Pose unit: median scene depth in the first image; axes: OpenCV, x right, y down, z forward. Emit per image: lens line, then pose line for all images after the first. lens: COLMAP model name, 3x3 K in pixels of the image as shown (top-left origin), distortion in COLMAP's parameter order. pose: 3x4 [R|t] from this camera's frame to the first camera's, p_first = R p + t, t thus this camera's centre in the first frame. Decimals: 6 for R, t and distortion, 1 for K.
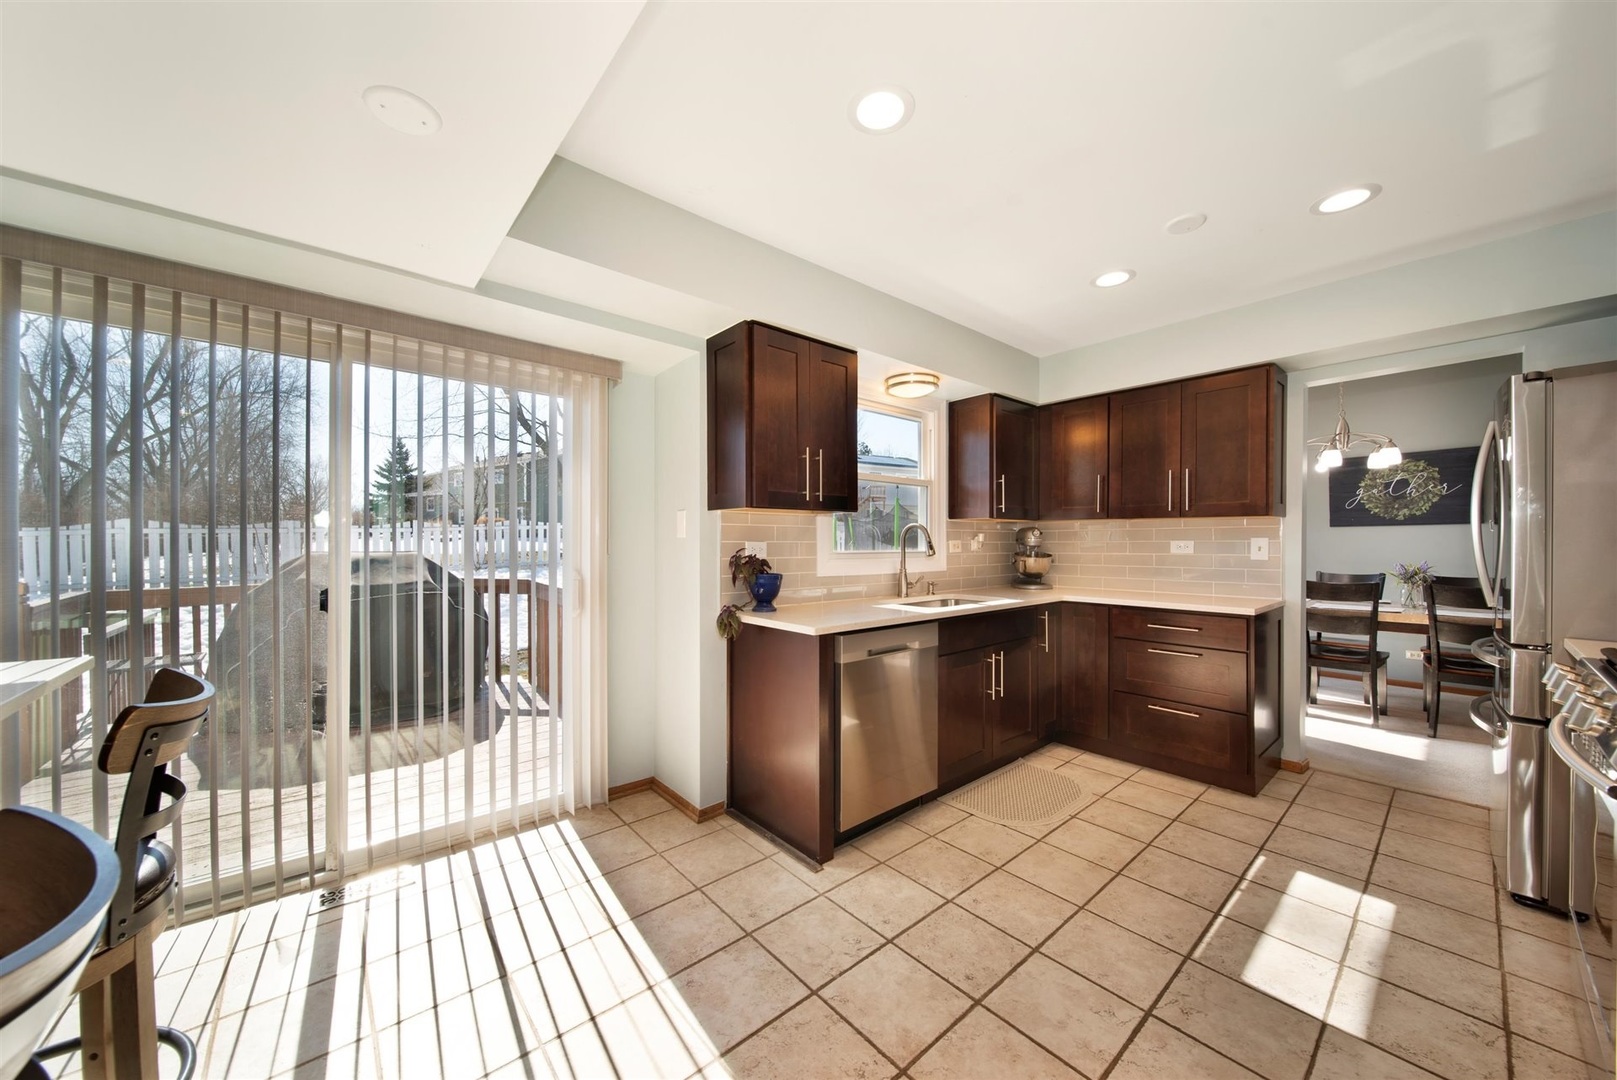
lens RADIAL K [[573.9, 0, 809.7], [0, 573.9, 544.0], [0, 0, 1]] dist [-0.001134, -0.000079]
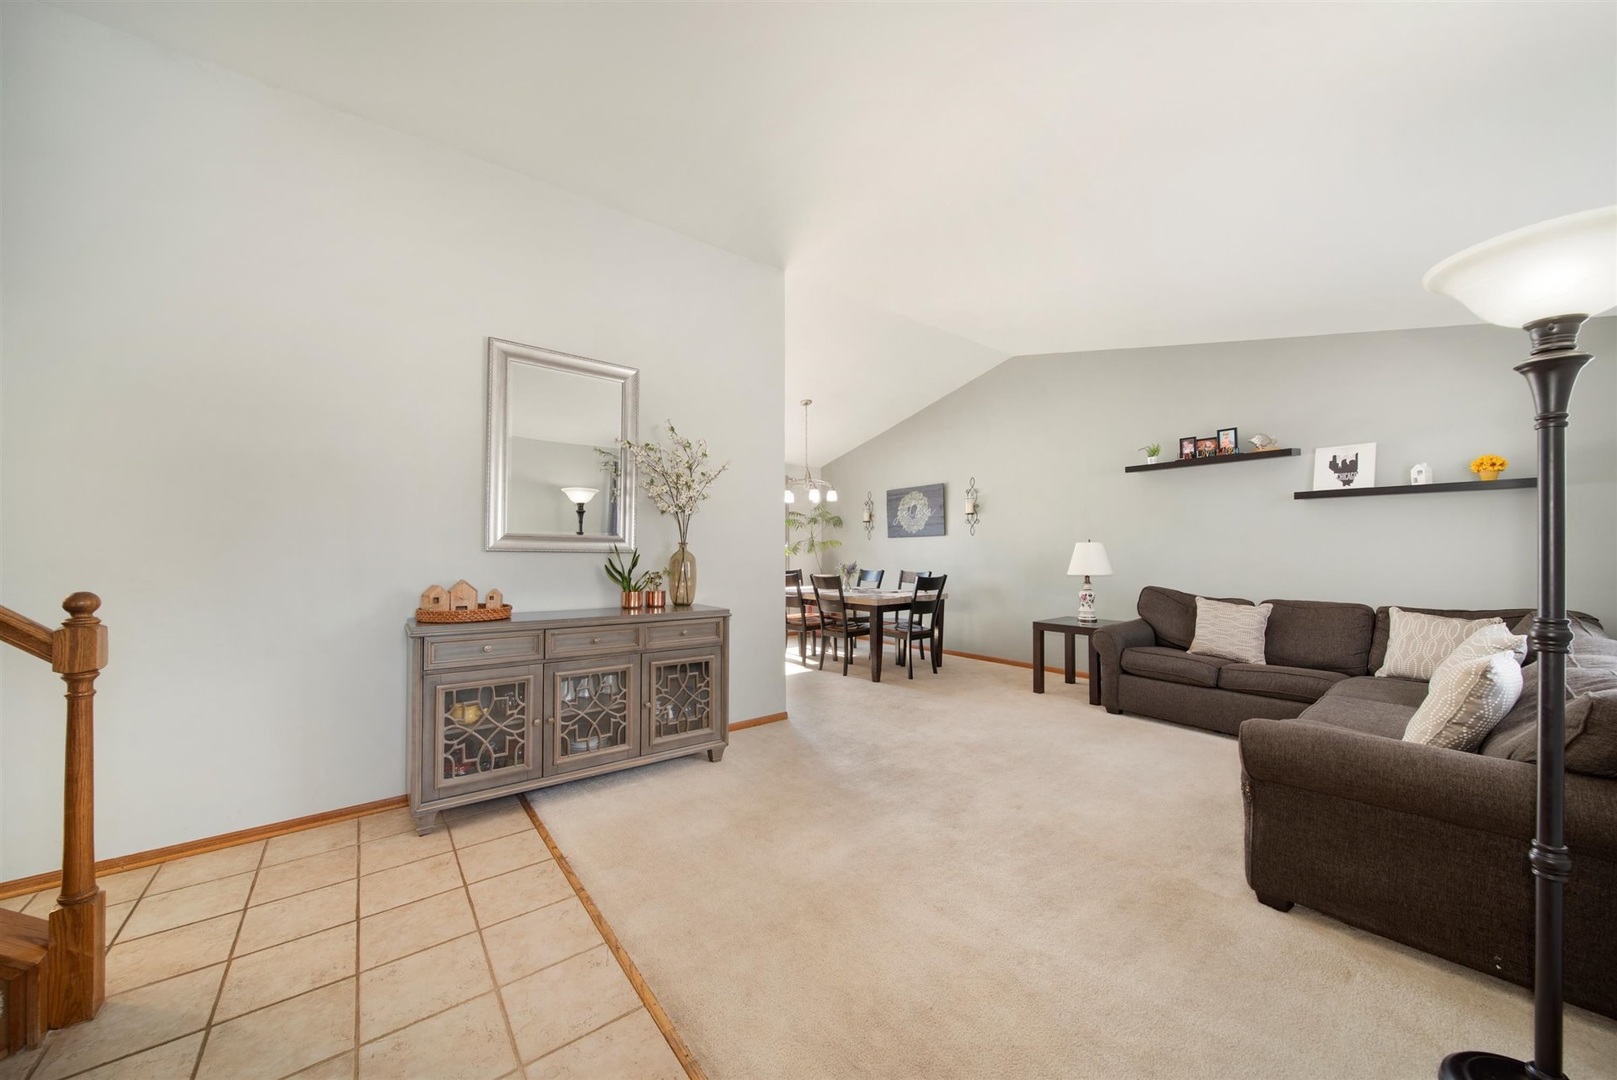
lens RADIAL K [[573.9, 0, 809.7], [0, 573.9, 544.0], [0, 0, 1]] dist [-0.001134, -0.000079]
pose [[0.998147, -0.002842, -0.060780, 0.882939], [0.002155, 0.999933, -0.011366, -0.000081], [0.060808, 0.011214, 0.998086, -0.494741]]
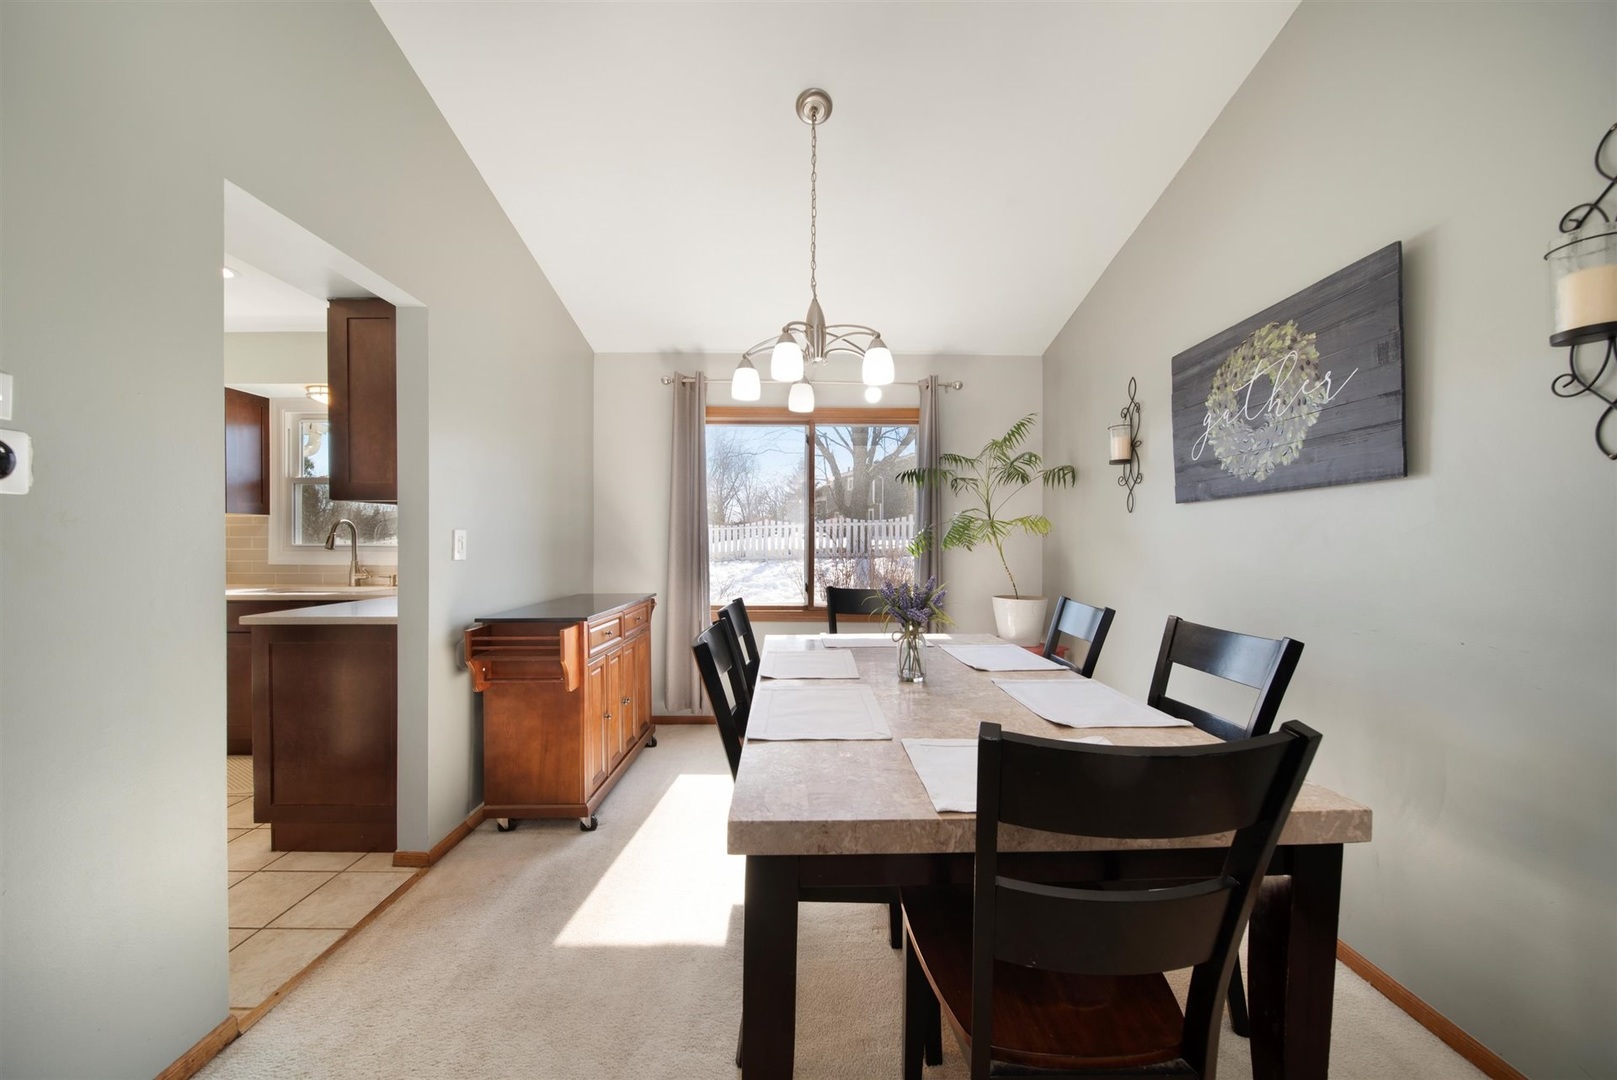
lens RADIAL K [[573.9, 0, 809.7], [0, 573.9, 544.0], [0, 0, 1]] dist [-0.001134, -0.000079]
pose [[0.757175, 0.005906, -0.653186, 1.094024], [-0.003545, 0.999982, 0.004933, 0.000403], [0.653203, -0.001420, 0.757182, 0.517276]]
